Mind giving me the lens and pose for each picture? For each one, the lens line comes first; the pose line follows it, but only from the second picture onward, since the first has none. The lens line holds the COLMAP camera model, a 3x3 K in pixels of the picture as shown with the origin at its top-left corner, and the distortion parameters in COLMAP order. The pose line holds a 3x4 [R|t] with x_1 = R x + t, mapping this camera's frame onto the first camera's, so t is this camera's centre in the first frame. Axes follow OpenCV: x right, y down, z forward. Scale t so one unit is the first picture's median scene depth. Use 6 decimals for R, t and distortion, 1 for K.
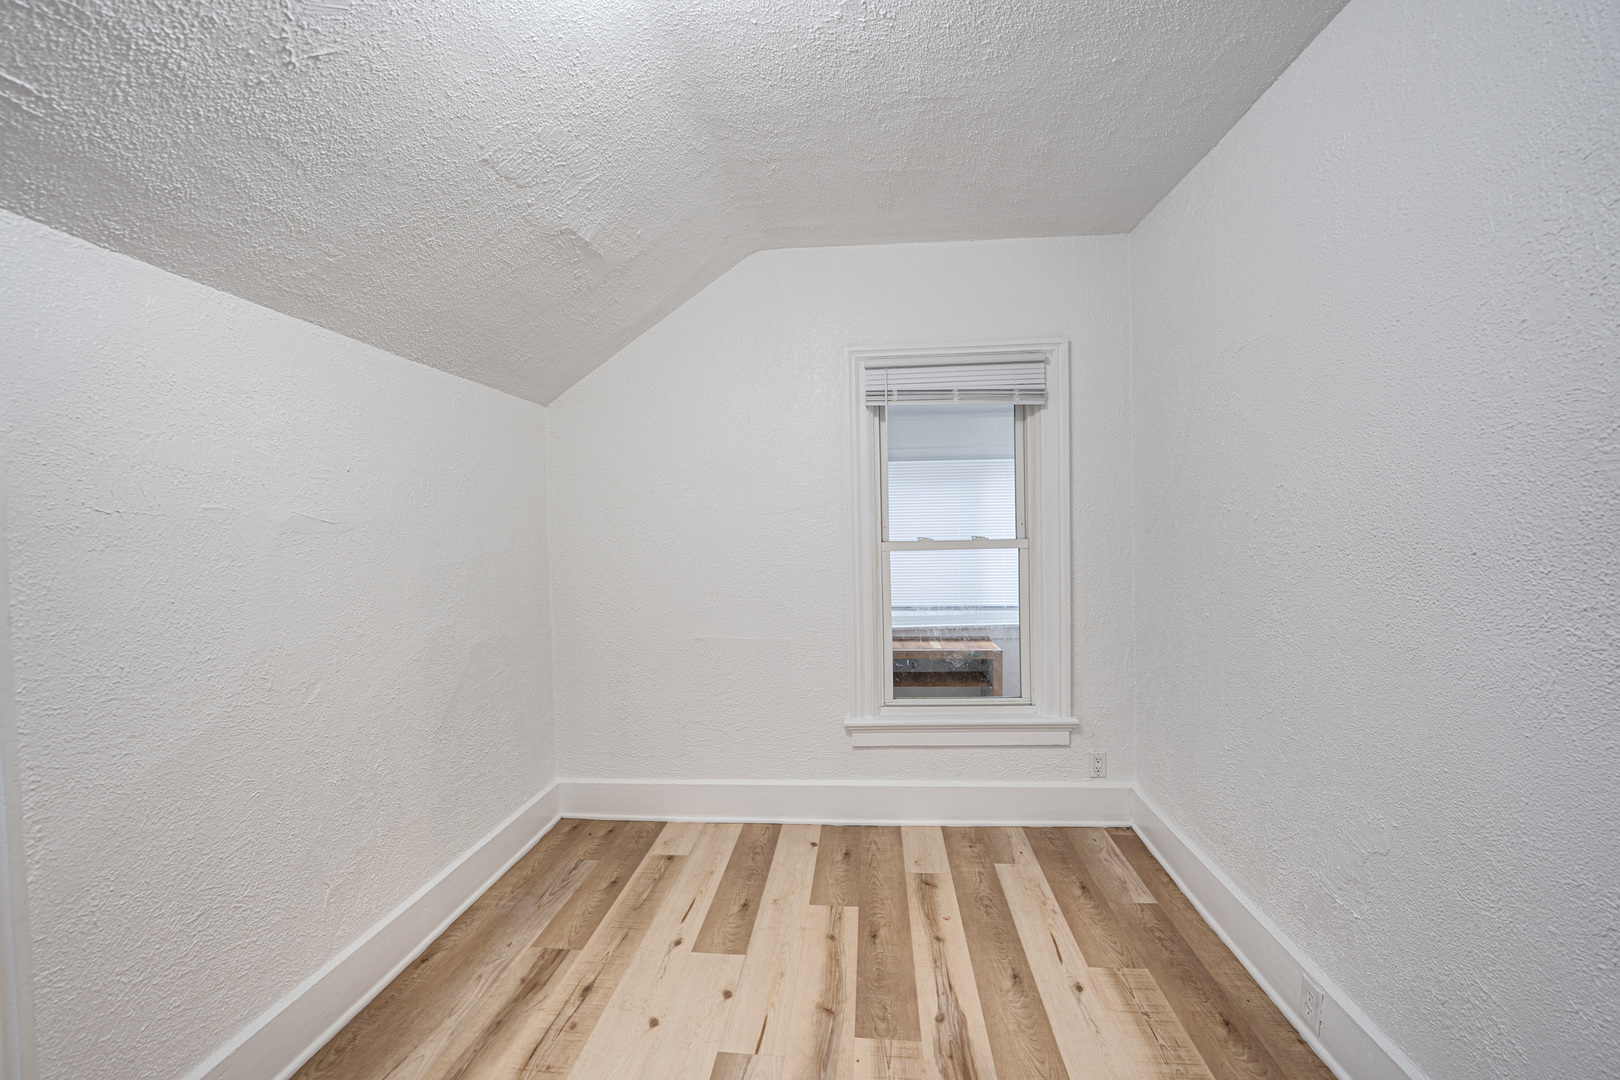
lens RADIAL K [[658.7, 0, 810.0], [0, 658.7, 540.0], [0, 0, 1]] dist [-0.049057, 0.007862]
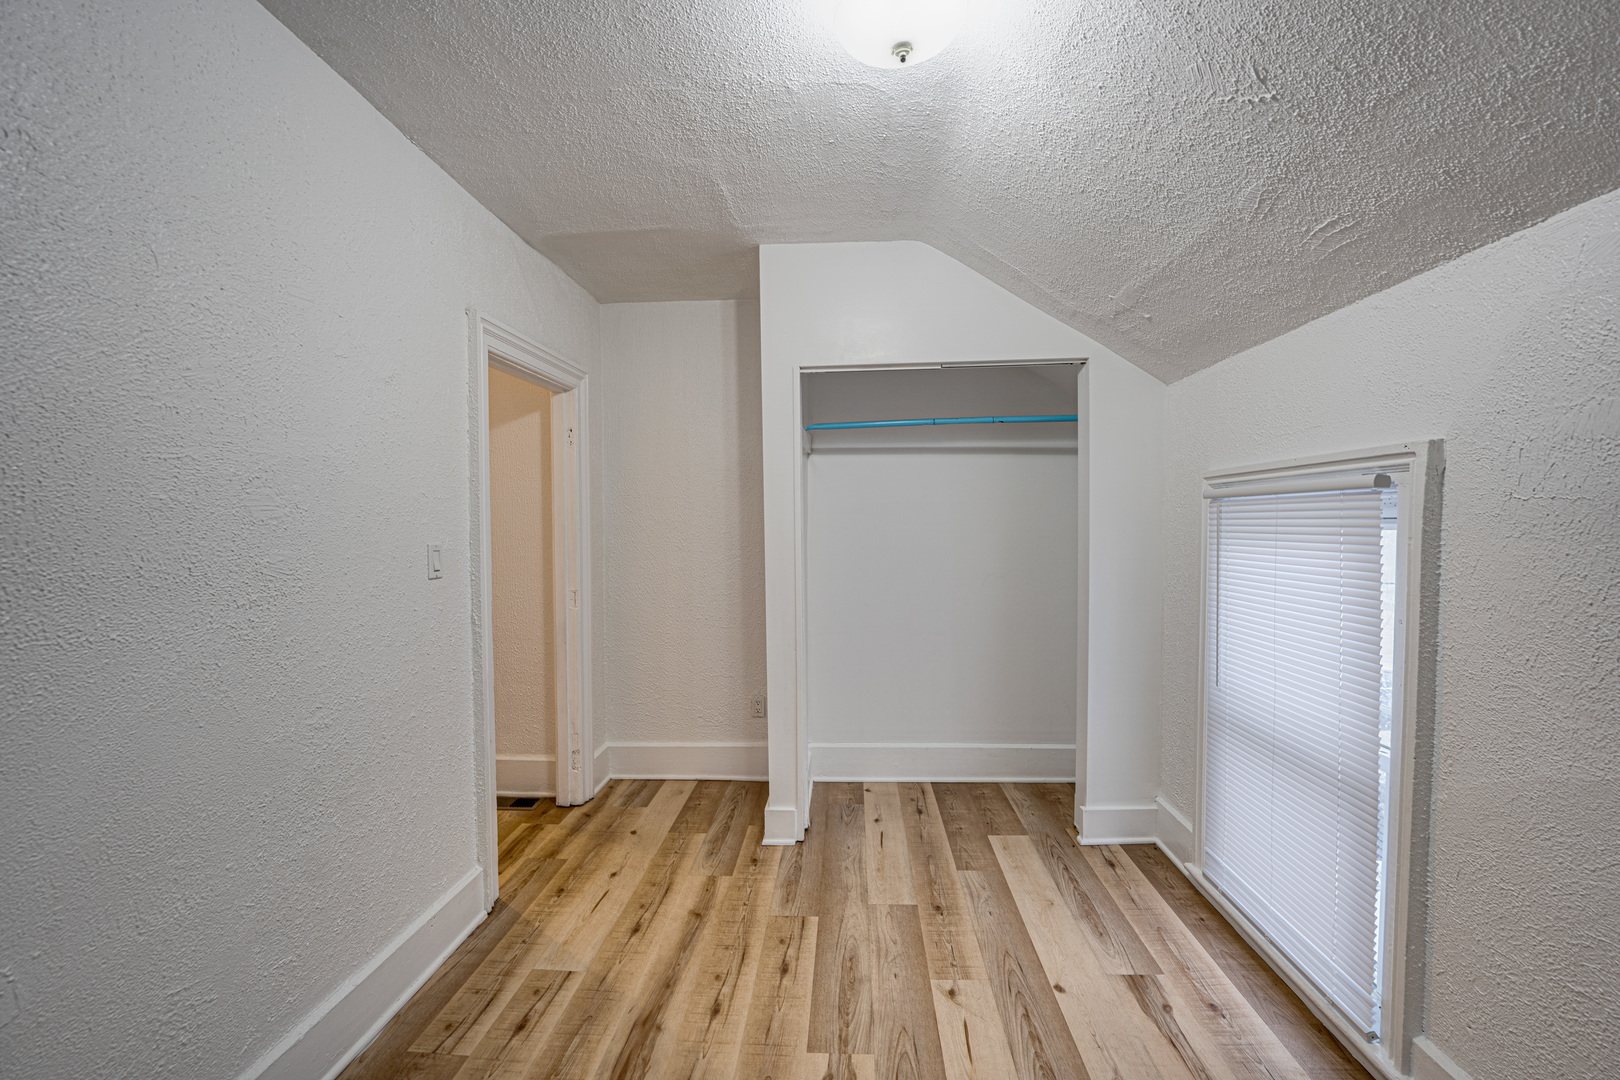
lens RADIAL K [[658.7, 0, 810.0], [0, 658.7, 540.0], [0, 0, 1]] dist [-0.049057, 0.007862]
pose [[-0.999366, 0.025777, -0.024575, 0.027429], [0.024842, 0.998984, 0.037592, -0.045934], [0.025519, 0.036958, -0.998991, 2.029462]]
